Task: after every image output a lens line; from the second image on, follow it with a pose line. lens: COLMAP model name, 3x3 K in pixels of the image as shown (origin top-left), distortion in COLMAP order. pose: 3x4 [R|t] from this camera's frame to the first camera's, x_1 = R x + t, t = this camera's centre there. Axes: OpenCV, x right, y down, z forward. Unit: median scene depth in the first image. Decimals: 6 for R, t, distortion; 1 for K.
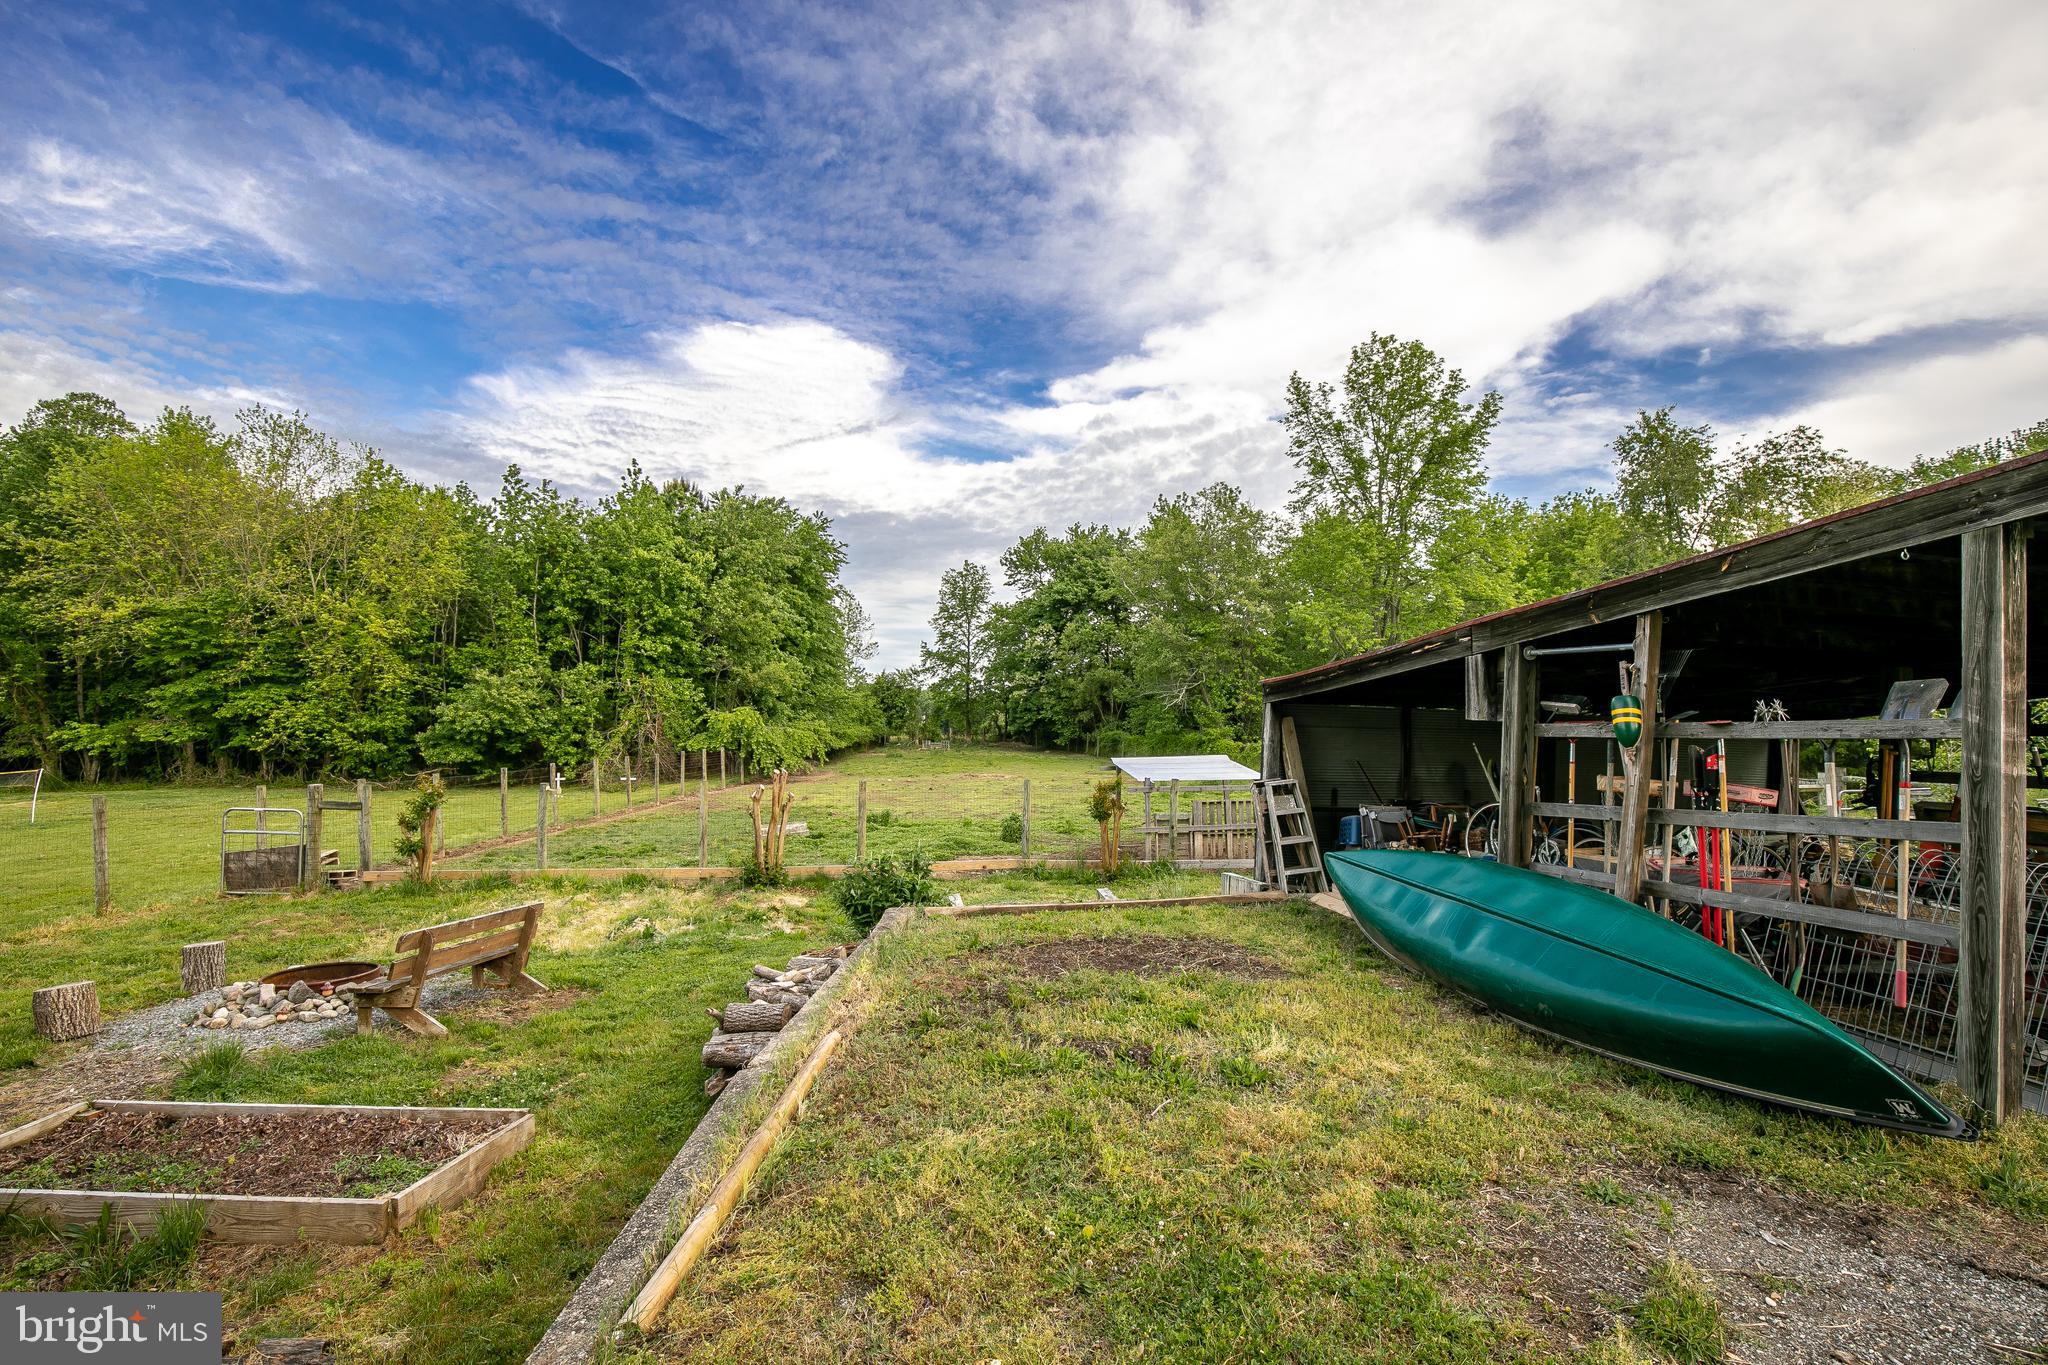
lens RADIAL K [[936.0, 0, 1035.1], [0, 936.0, 685.8], [0, 0, 1]] dist [-0.030057, 0.003579]
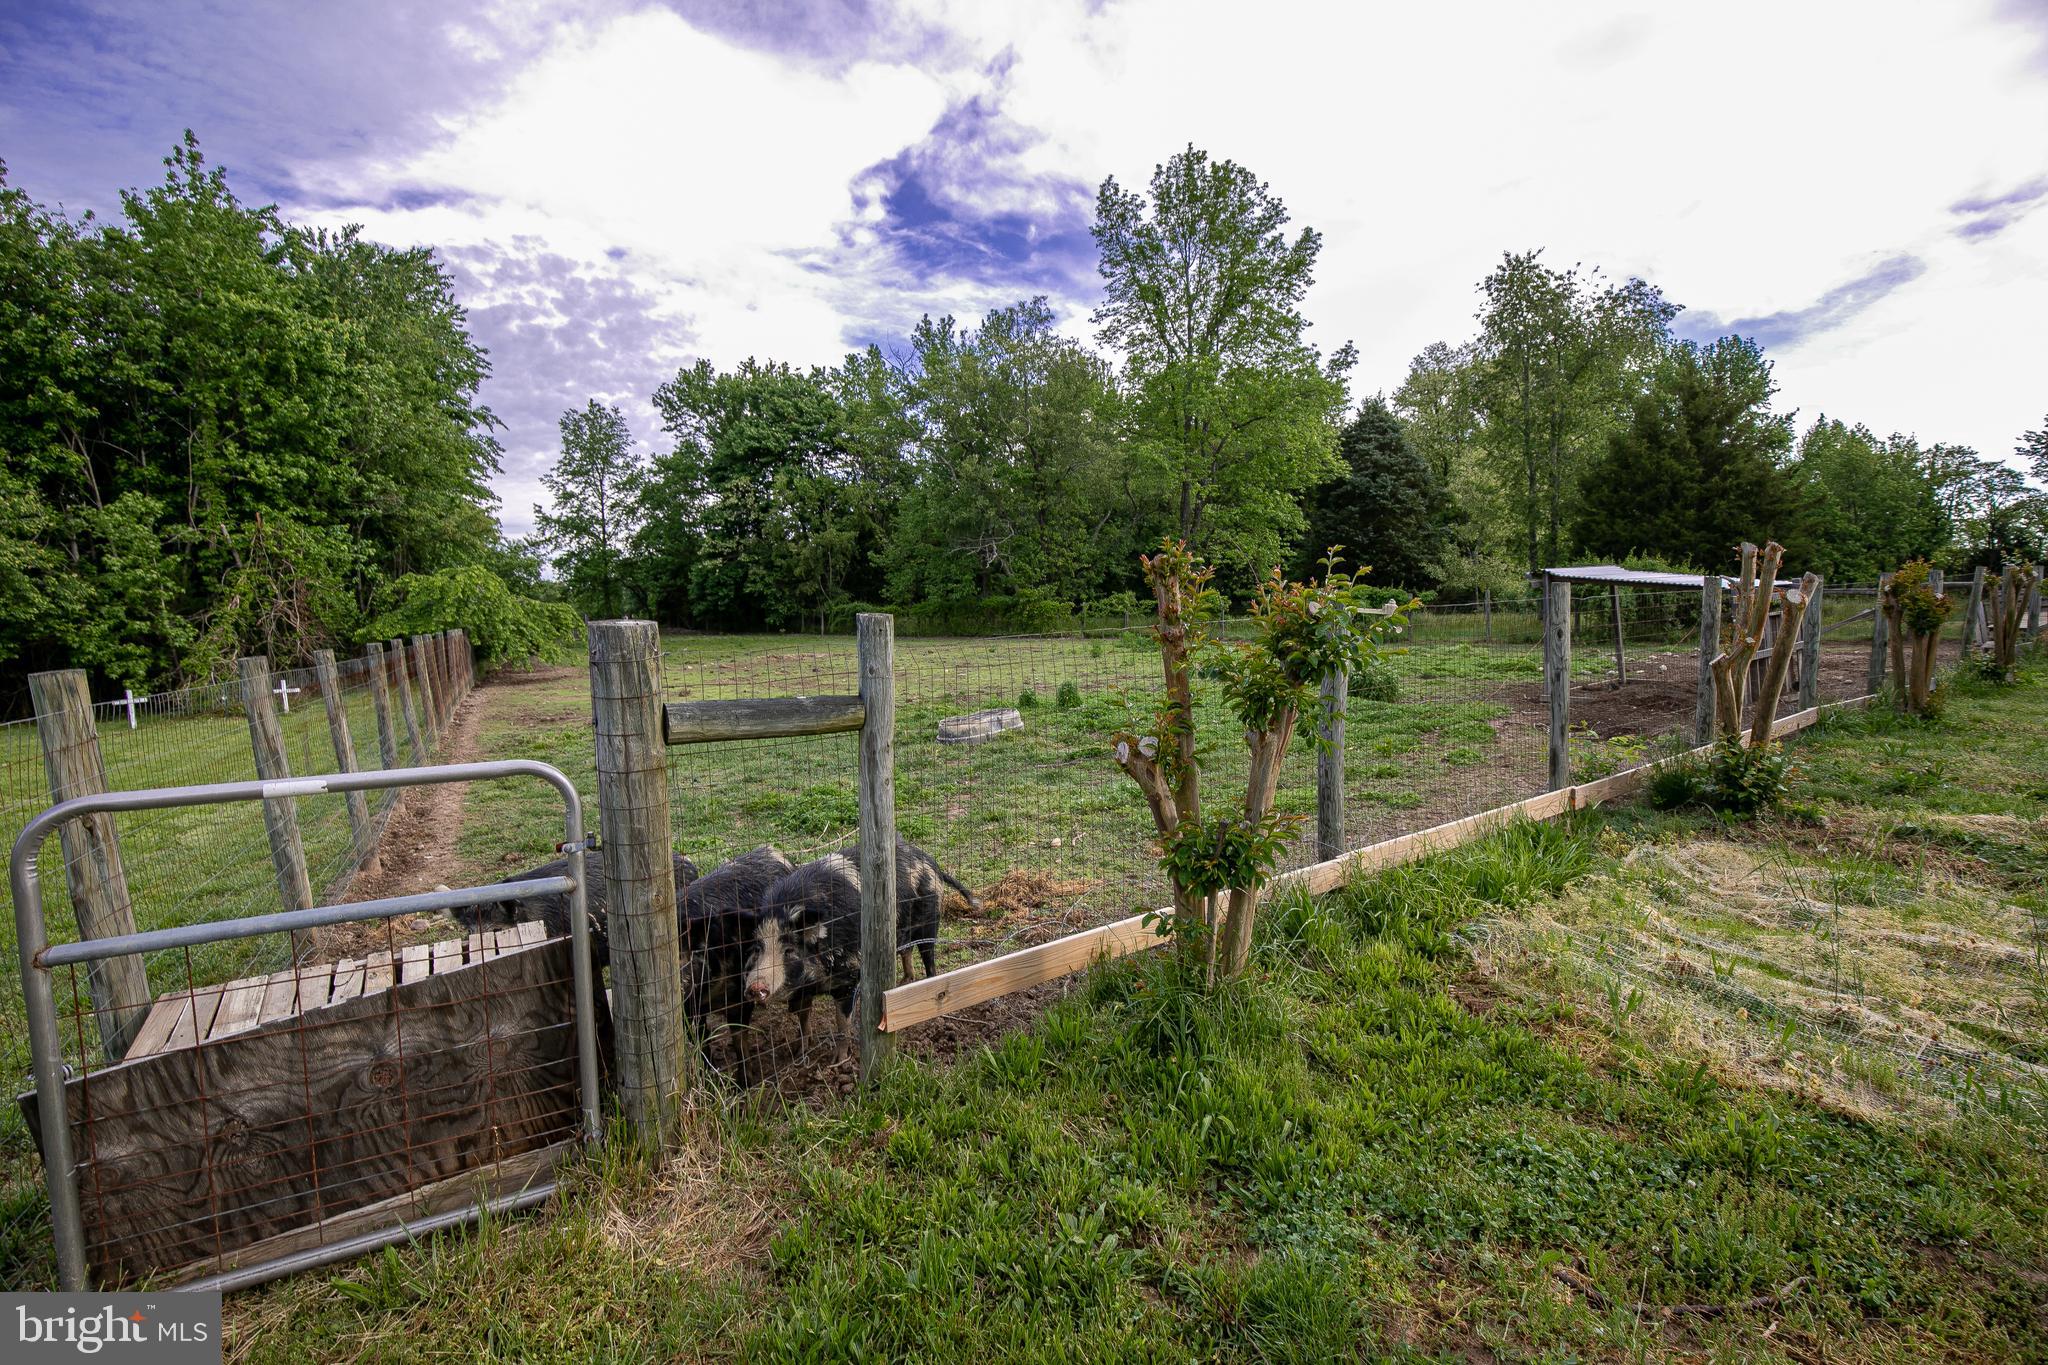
lens RADIAL K [[936.0, 0, 1021.5], [0, 936.0, 689.4], [0, 0, 1]] dist [-0.030057, 0.003579]
pose [[0.888278, -0.076501, 0.452891, -0.256507], [0.020205, 0.991585, 0.127868, 0.030877], [-0.458862, -0.104432, 0.882349, 0.252888]]
